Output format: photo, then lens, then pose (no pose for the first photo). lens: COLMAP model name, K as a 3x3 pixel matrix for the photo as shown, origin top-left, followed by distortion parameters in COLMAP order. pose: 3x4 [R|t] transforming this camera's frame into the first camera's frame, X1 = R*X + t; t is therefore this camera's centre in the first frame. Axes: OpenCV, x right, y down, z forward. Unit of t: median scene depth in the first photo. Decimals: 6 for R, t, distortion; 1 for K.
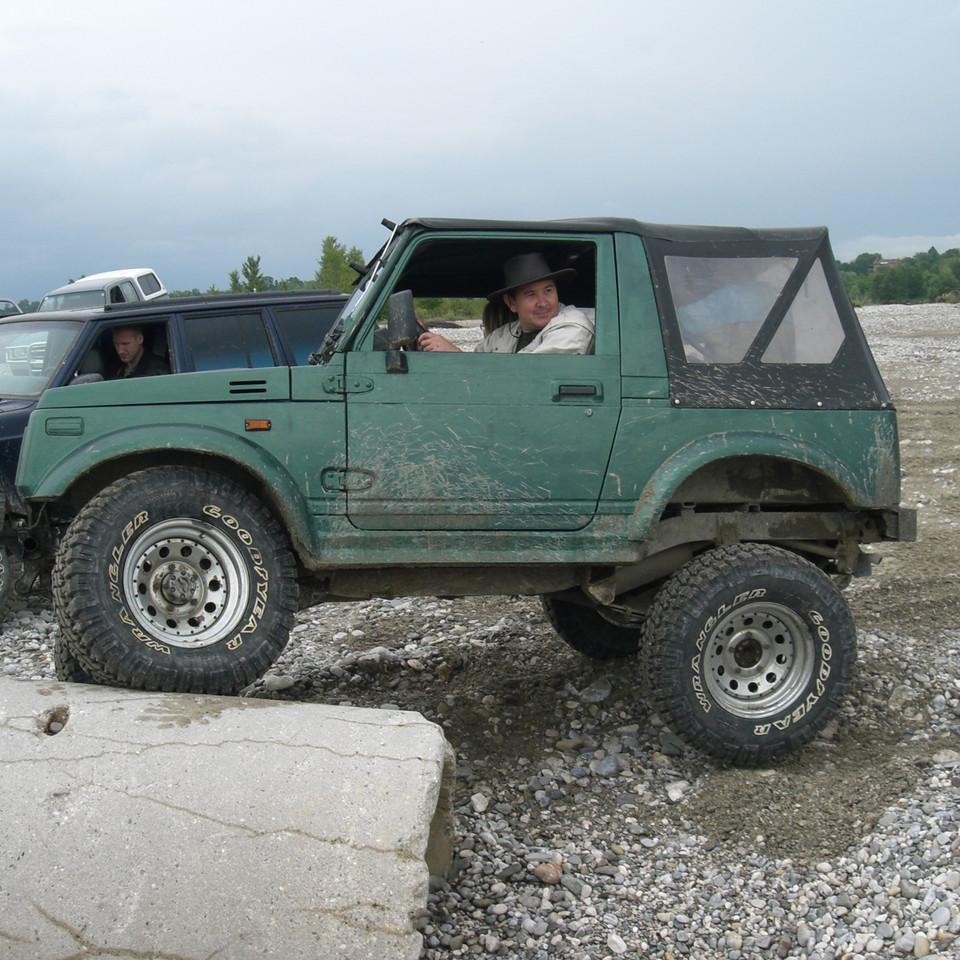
lens RADIAL K [[1433.4, 0, 491.1], [0, 1433.4, 507.3], [0, 0, 1]] dist [-0.137128, 0.000000]
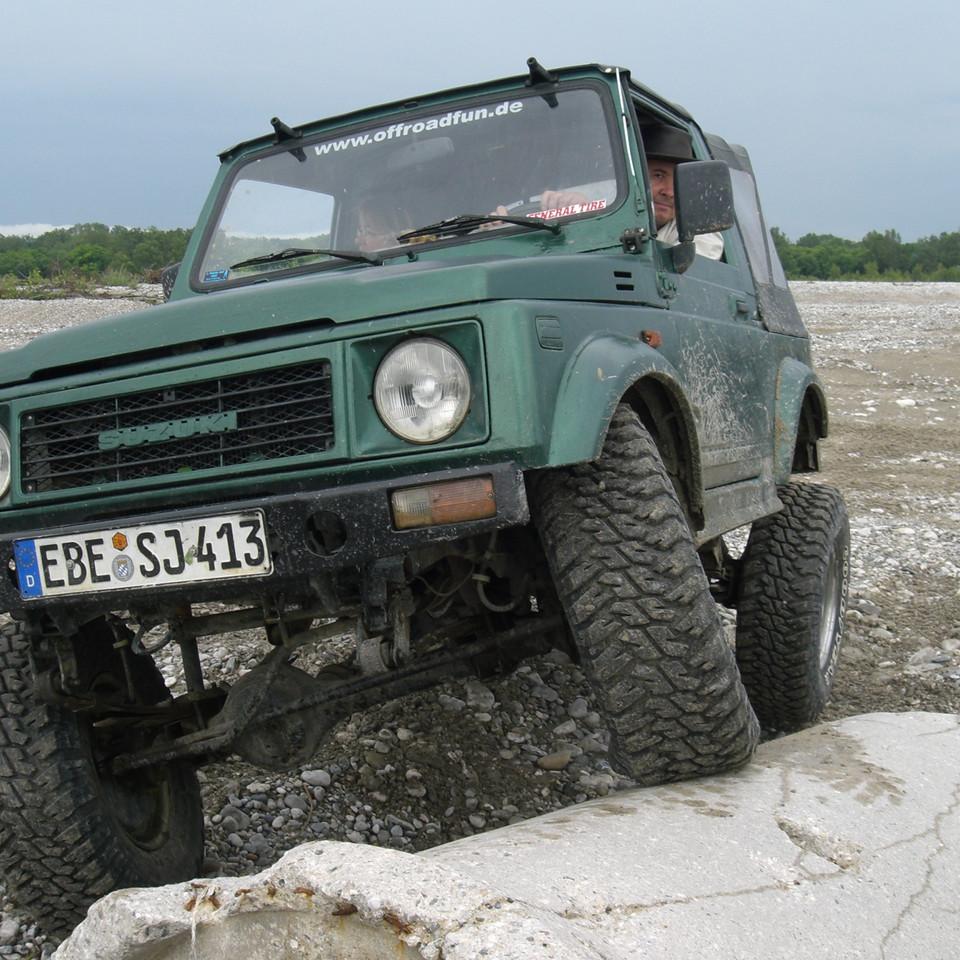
lens RADIAL K [[1433.4, 0, 479.8], [0, 1433.4, 490.1], [0, 0, 1]] dist [-0.137128, 0.000000]
pose [[0.584361, -0.074925, 0.808028, -0.753189], [0.082443, 0.996058, 0.032739, -0.017605], [-0.807295, 0.047485, 0.588234, 0.696242]]
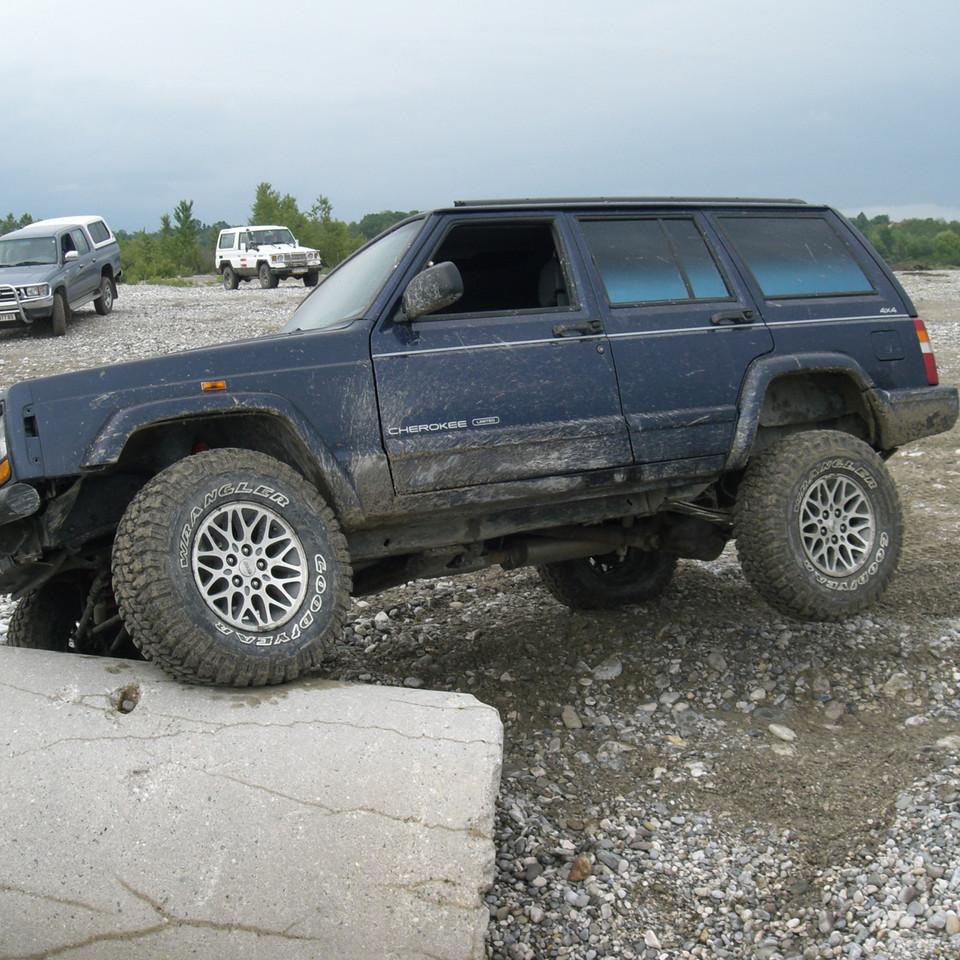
lens RADIAL K [[1433.4, 0, 489.2], [0, 1433.4, 502.4], [0, 0, 1]] dist [-0.137128, 0.000000]
pose [[0.998282, 0.025949, 0.052527, -0.094044], [-0.027503, 0.999199, 0.029076, -0.027534], [-0.051730, -0.030471, 0.998196, -0.042148]]
